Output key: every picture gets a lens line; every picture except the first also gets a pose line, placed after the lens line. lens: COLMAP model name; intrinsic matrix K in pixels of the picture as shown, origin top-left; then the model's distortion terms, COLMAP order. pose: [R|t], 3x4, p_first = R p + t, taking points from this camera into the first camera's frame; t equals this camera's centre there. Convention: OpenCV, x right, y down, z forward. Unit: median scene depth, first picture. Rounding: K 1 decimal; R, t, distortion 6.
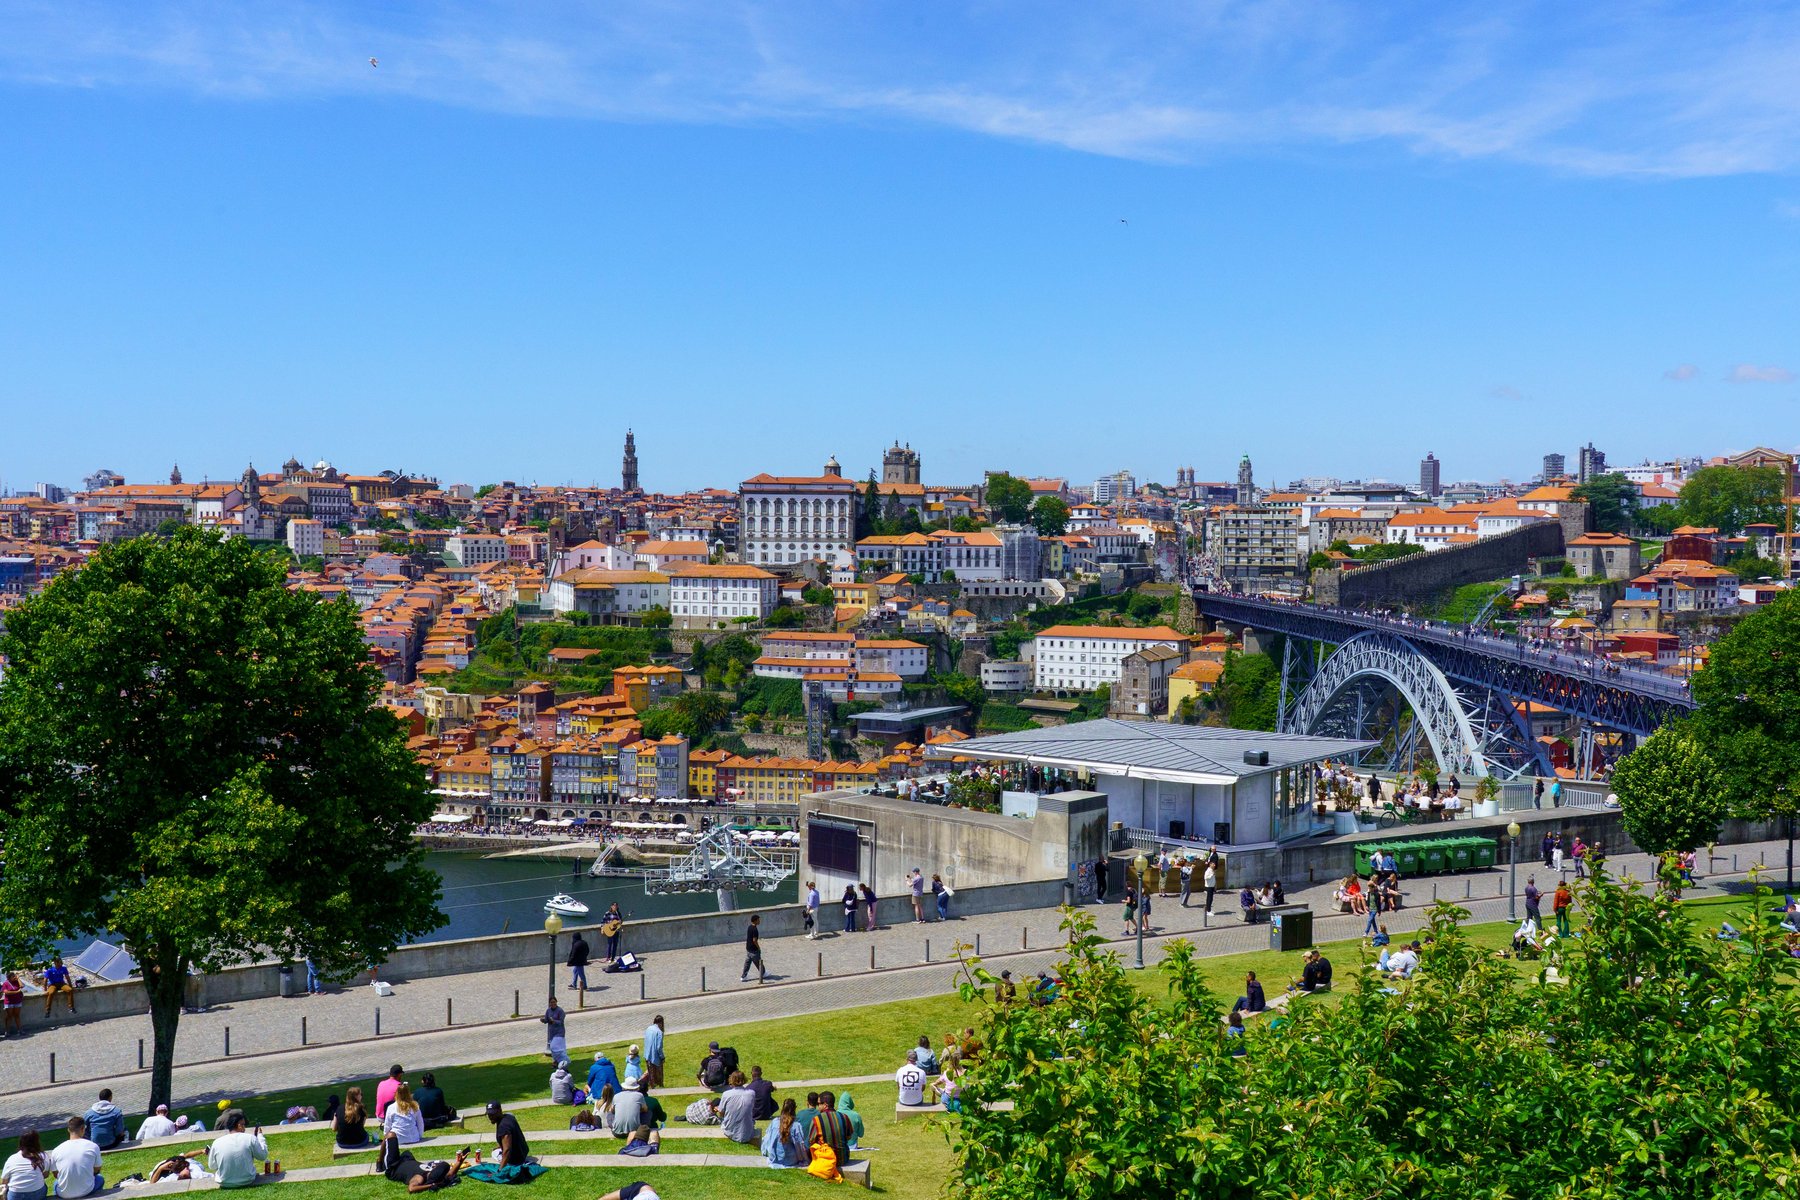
lens RADIAL K [[1603.2, 0, 900.0], [0, 1603.2, 600.0], [0, 0, 1]] dist [0.003282, -0.007965]
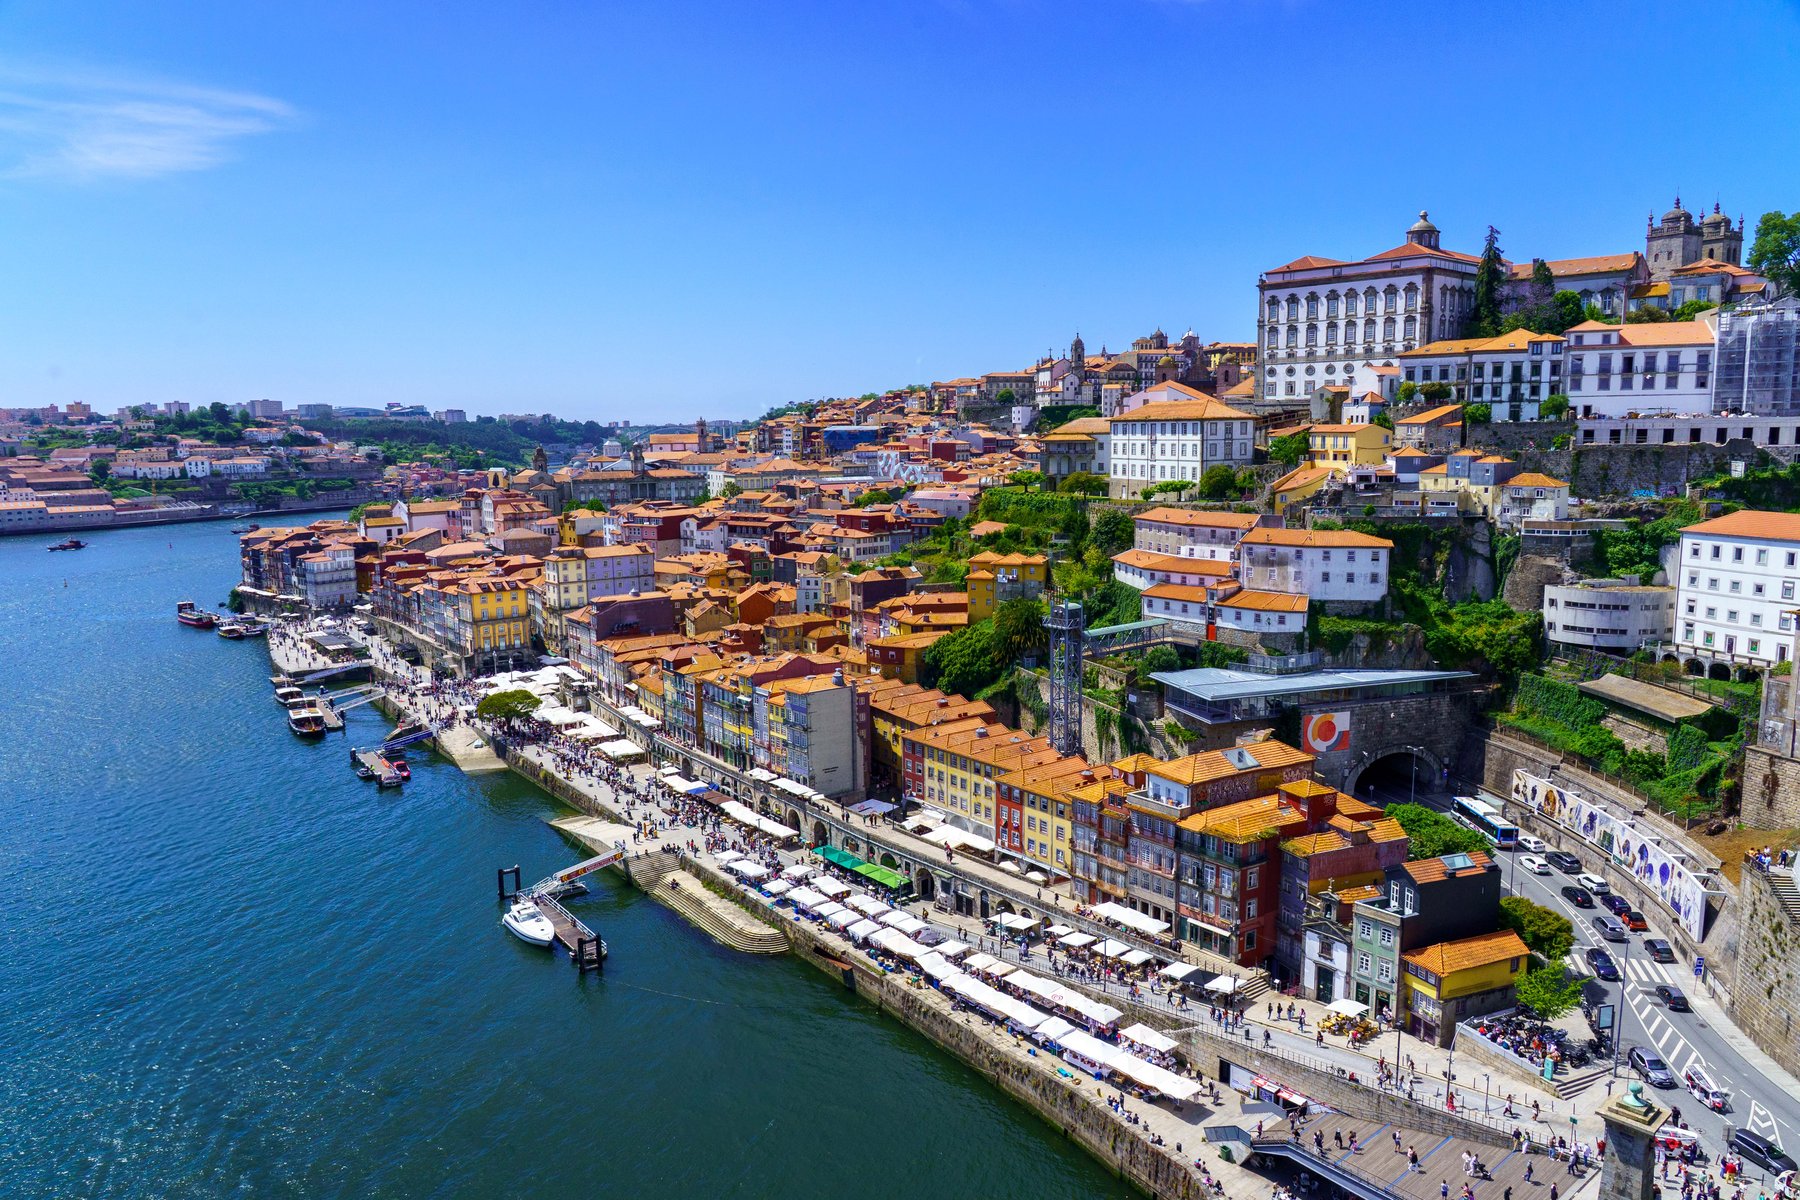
lens RADIAL K [[1211.4, 0, 900.0], [0, 1211.4, 600.0], [0, 0, 1]] dist [-0.017146, -0.002617]
pose [[0.696802, 0.080952, -0.712680, 0.166818], [-0.003542, 0.993987, 0.109443, 0.005016], [0.717254, -0.073736, 0.692899, 0.588332]]
